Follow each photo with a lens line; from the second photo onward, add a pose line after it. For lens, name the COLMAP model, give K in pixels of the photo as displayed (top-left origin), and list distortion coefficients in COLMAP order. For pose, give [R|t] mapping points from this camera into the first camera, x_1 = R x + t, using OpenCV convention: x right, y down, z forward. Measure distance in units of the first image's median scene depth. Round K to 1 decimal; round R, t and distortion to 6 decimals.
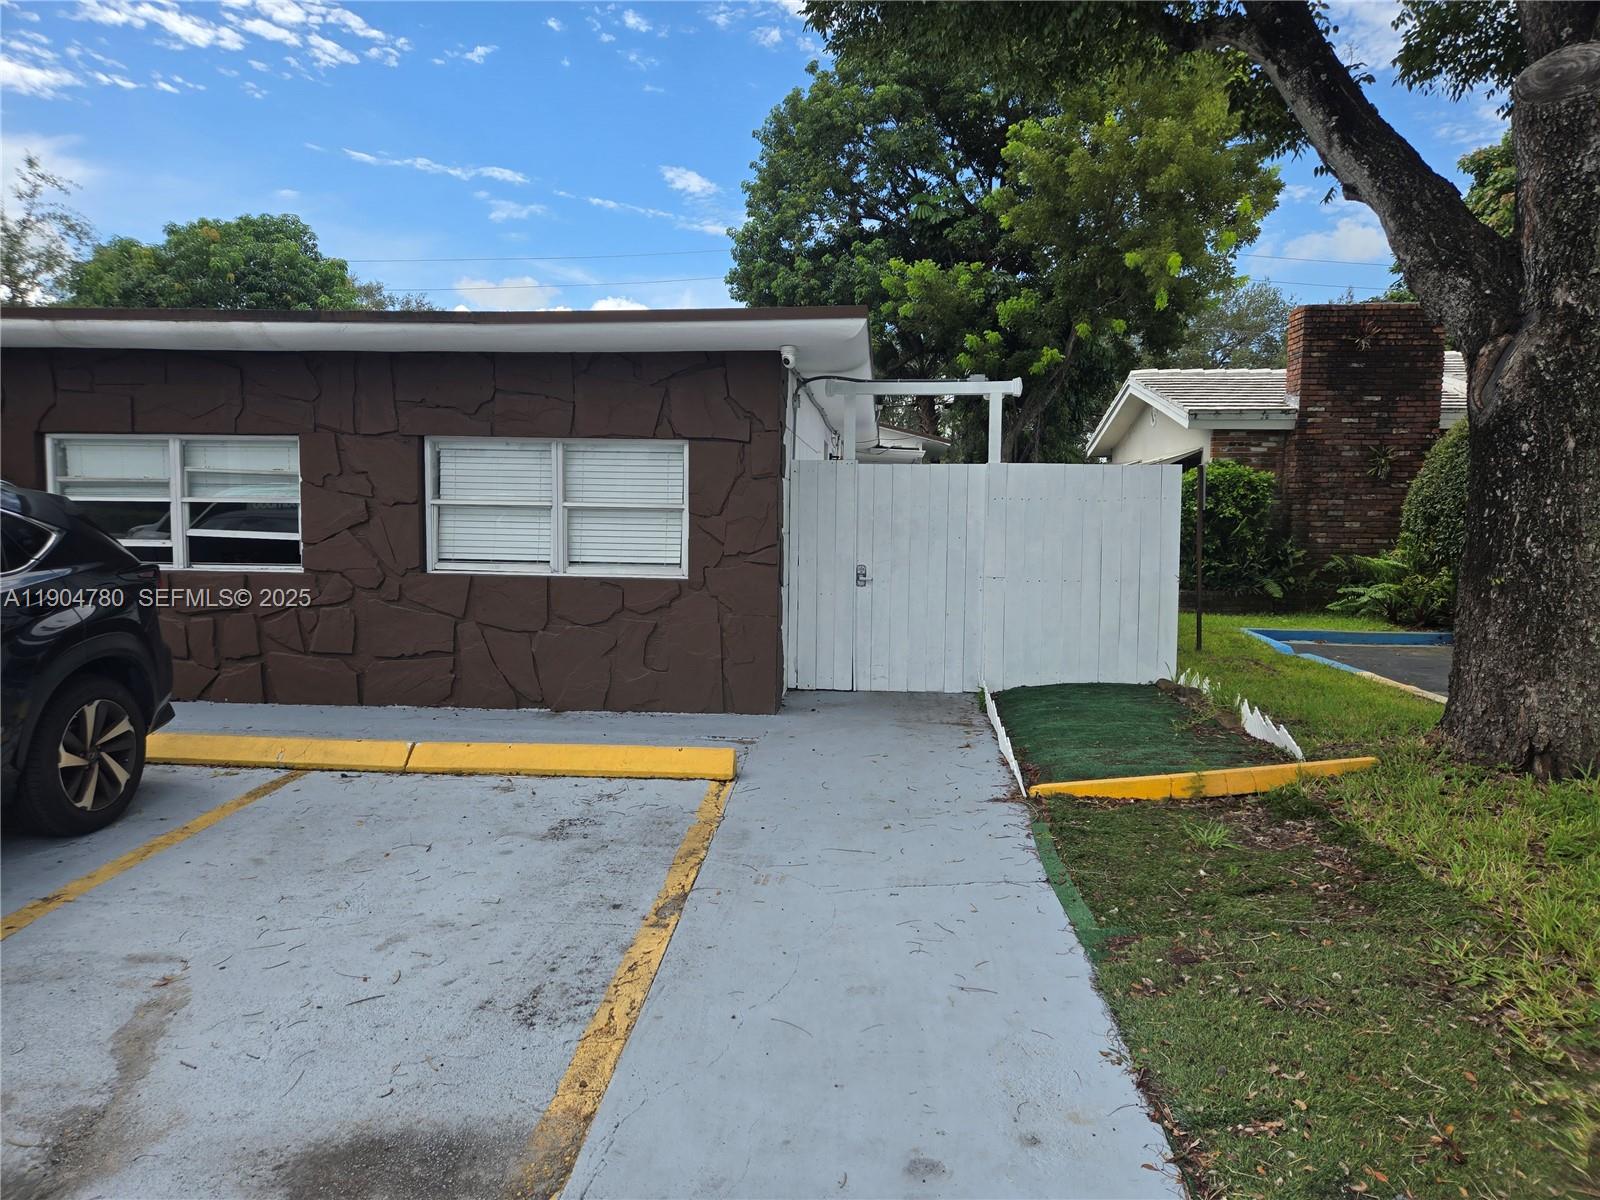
lens RADIAL K [[1083.5, 0, 792.6], [0, 1083.5, 600.7], [0, 0, 1]] dist [0.061267, -0.058156]
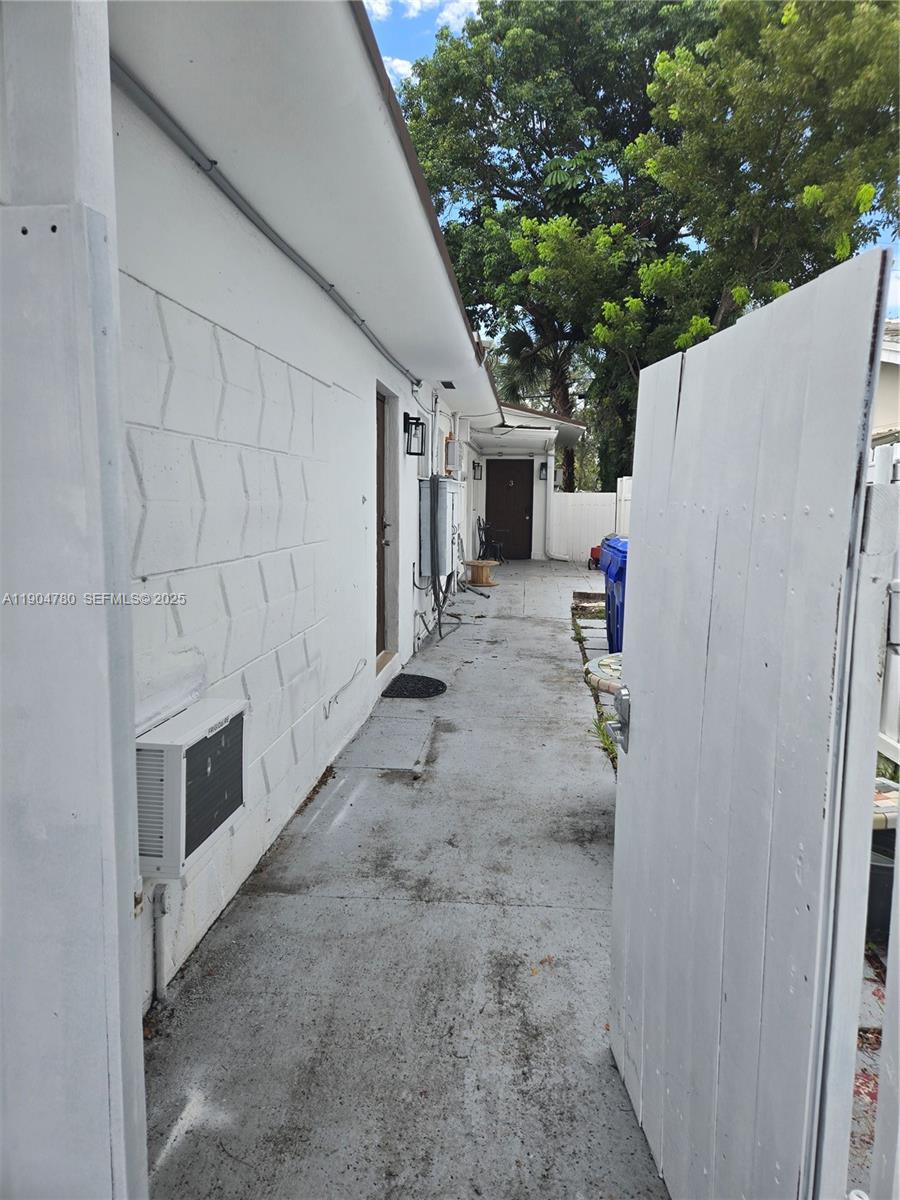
lens RADIAL K [[812.6, 0, 456.3], [0, 812.6, 591.9], [0, 0, 1]] dist [0.061267, -0.058156]
pose [[0.999985, 0.003015, -0.004481, 0.041126], [-0.002856, 0.999376, 0.035219, -0.030234], [0.004585, -0.035206, 0.999370, 0.317375]]
